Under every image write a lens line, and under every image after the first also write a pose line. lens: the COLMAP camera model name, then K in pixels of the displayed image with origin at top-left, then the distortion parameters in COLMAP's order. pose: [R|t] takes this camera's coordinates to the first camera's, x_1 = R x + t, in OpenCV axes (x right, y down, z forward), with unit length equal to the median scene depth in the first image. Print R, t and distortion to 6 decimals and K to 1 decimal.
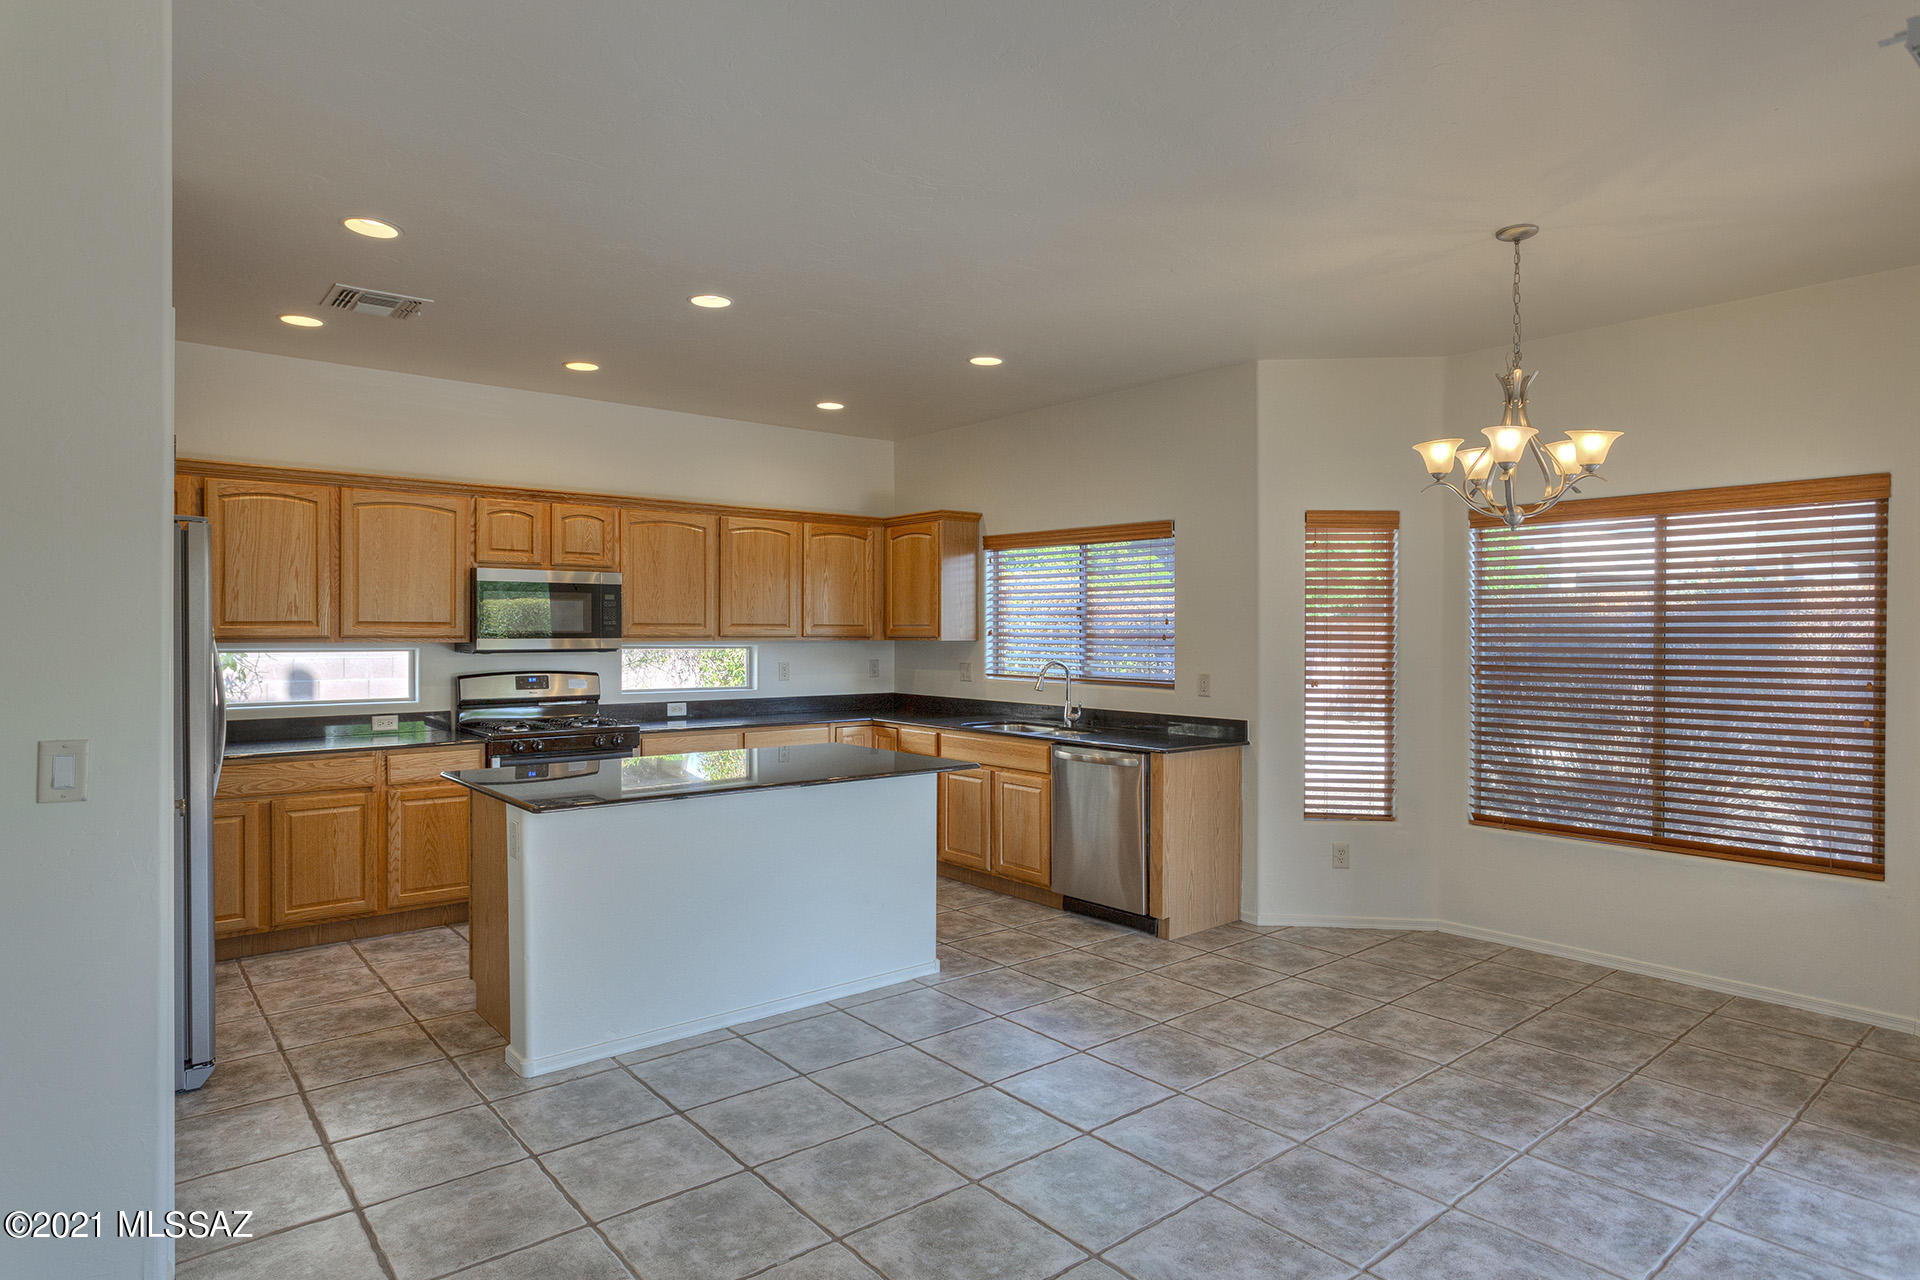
lens RADIAL K [[1073.9, 0, 954.4], [0, 1073.9, 630.5], [0, 0, 1]] dist [-0.015068, 0.010862]
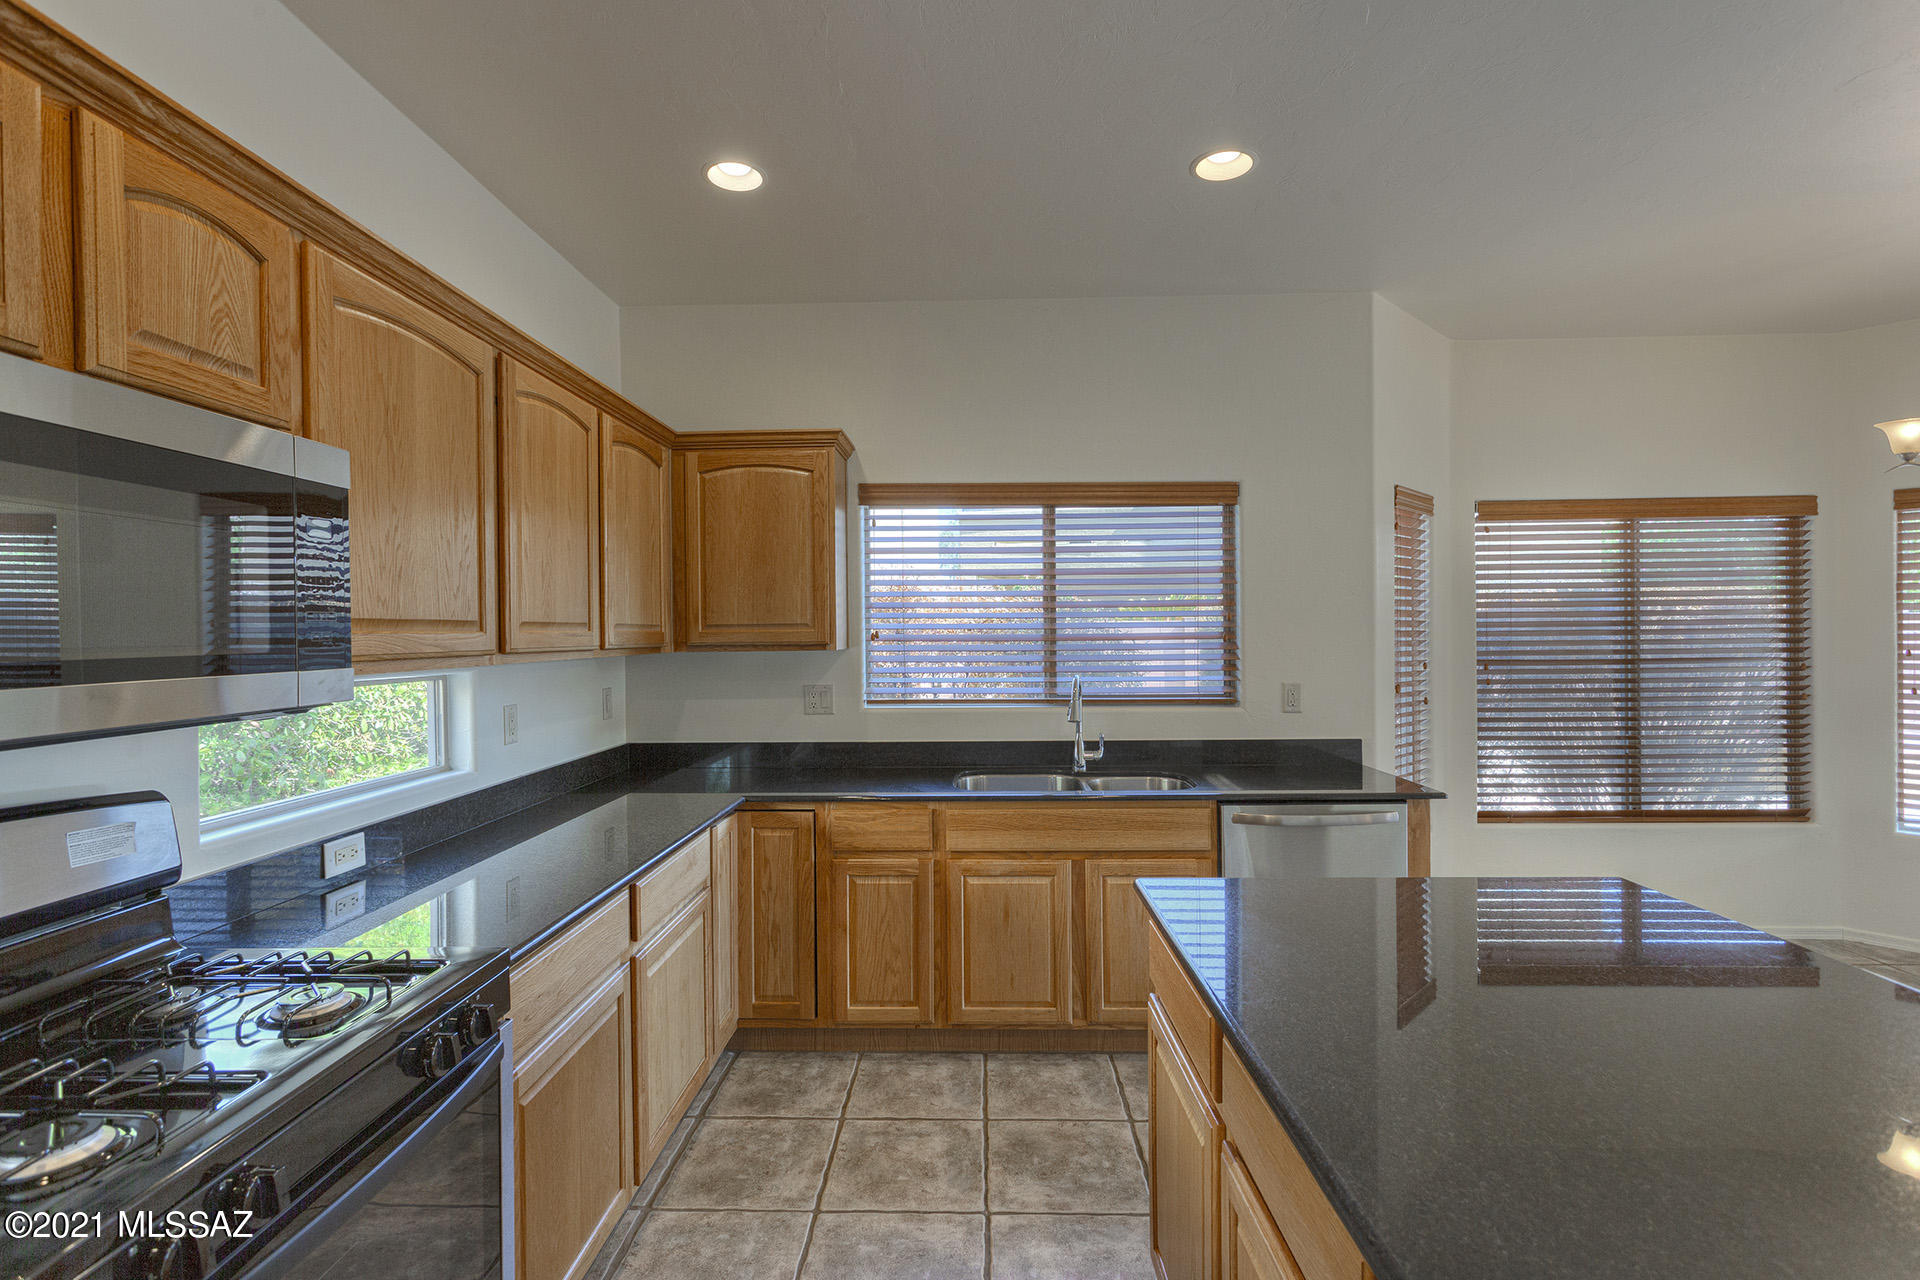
lens RADIAL K [[882.3, 0, 960.3], [0, 882.3, 639.5], [0, 0, 1]] dist [-0.002849, -0.000216]
pose [[0.666665, -0.017037, 0.745163, -0.422511], [0.011107, 0.999855, 0.012923, -0.002463], [-0.745275, -0.000339, 0.666757, 0.794767]]
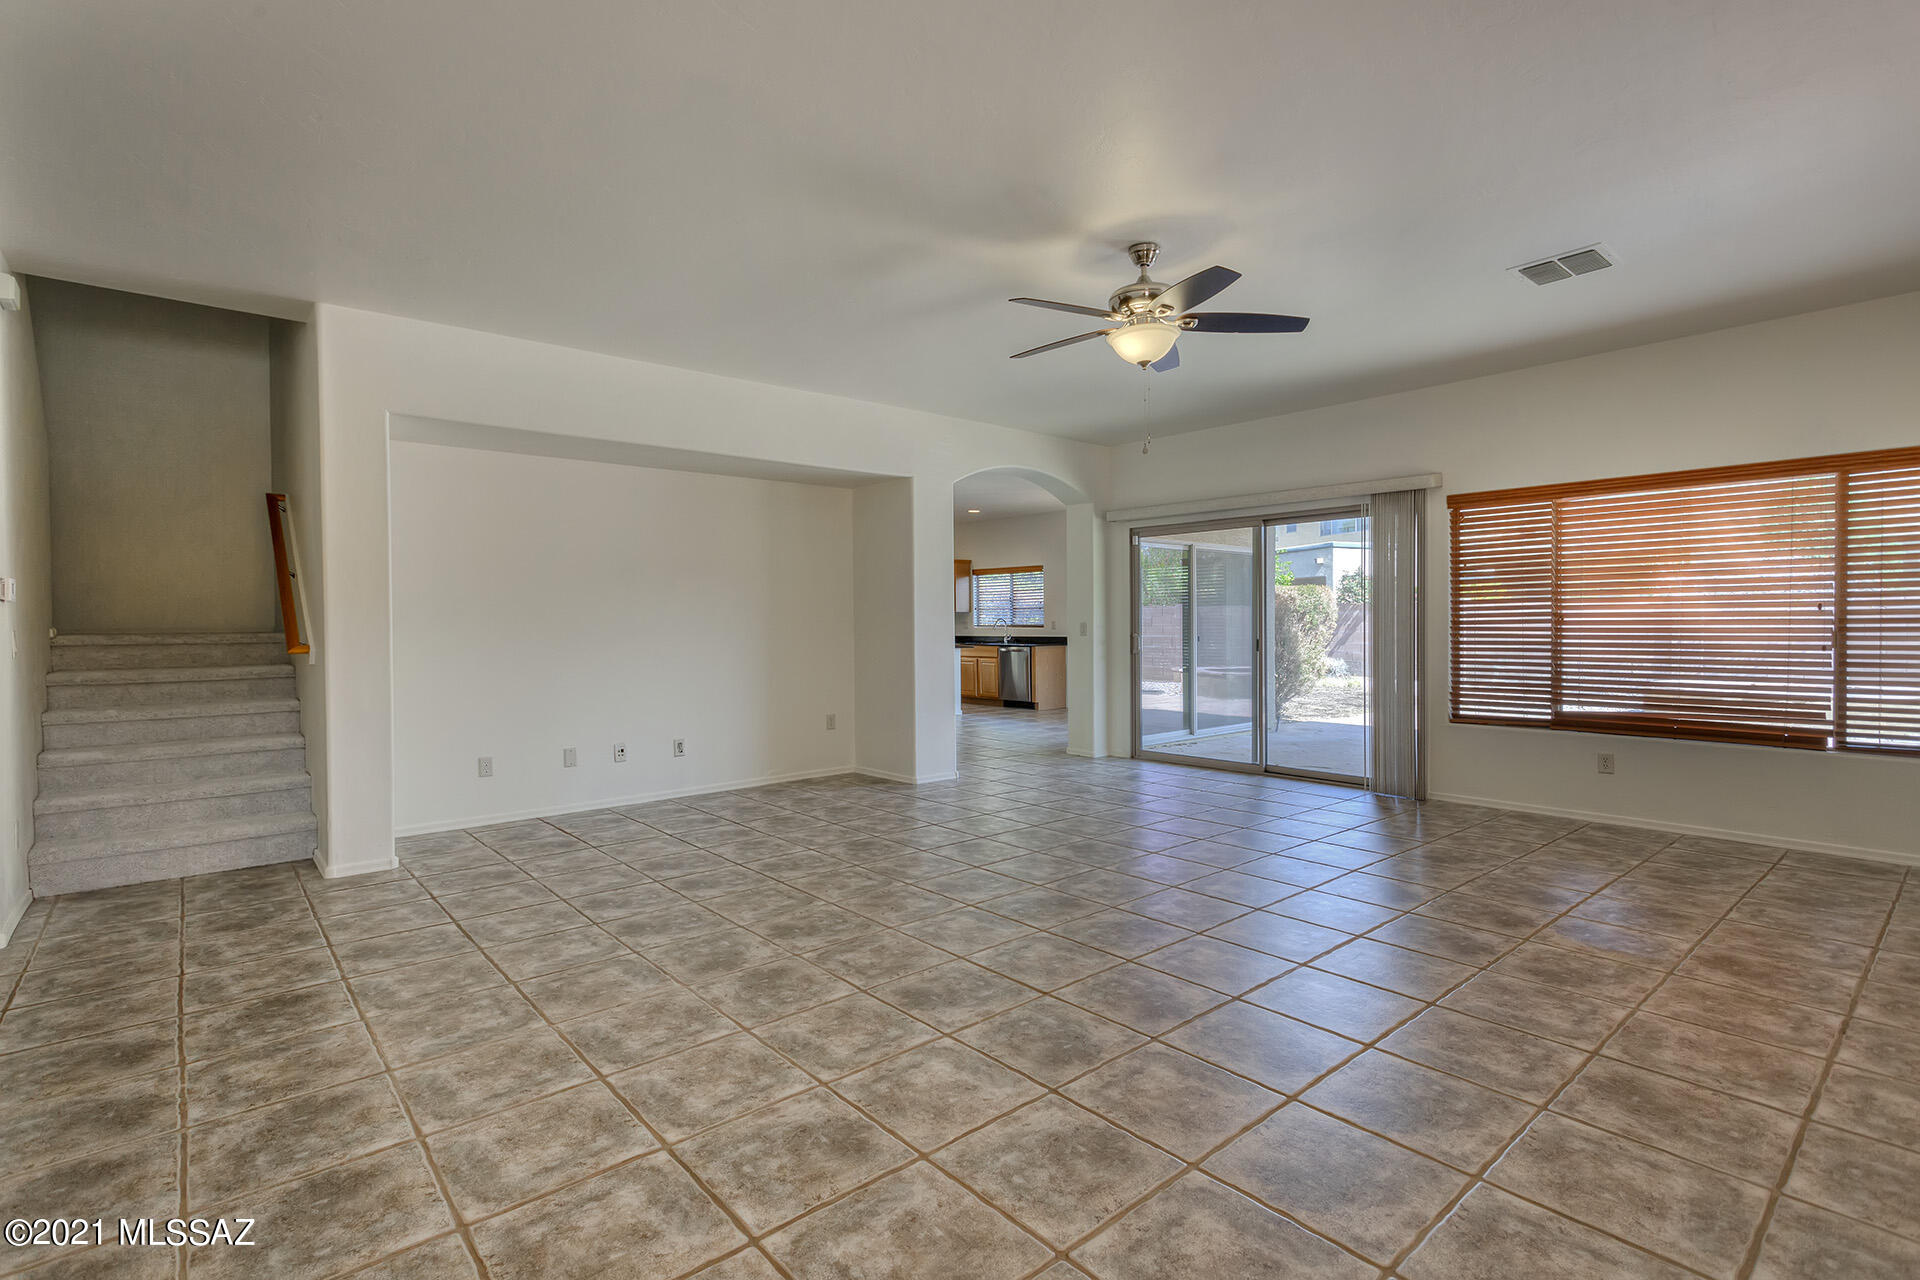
lens RADIAL K [[908.0, 0, 957.5], [0, 908.0, 633.4], [0, 0, 1]] dist [0.003988, 0.000162]
pose [[0.999779, -0.012473, 0.016945, -0.058173], [0.012287, 0.999864, 0.011014, 0.045625], [-0.017080, -0.010803, 0.999796, -1.426158]]
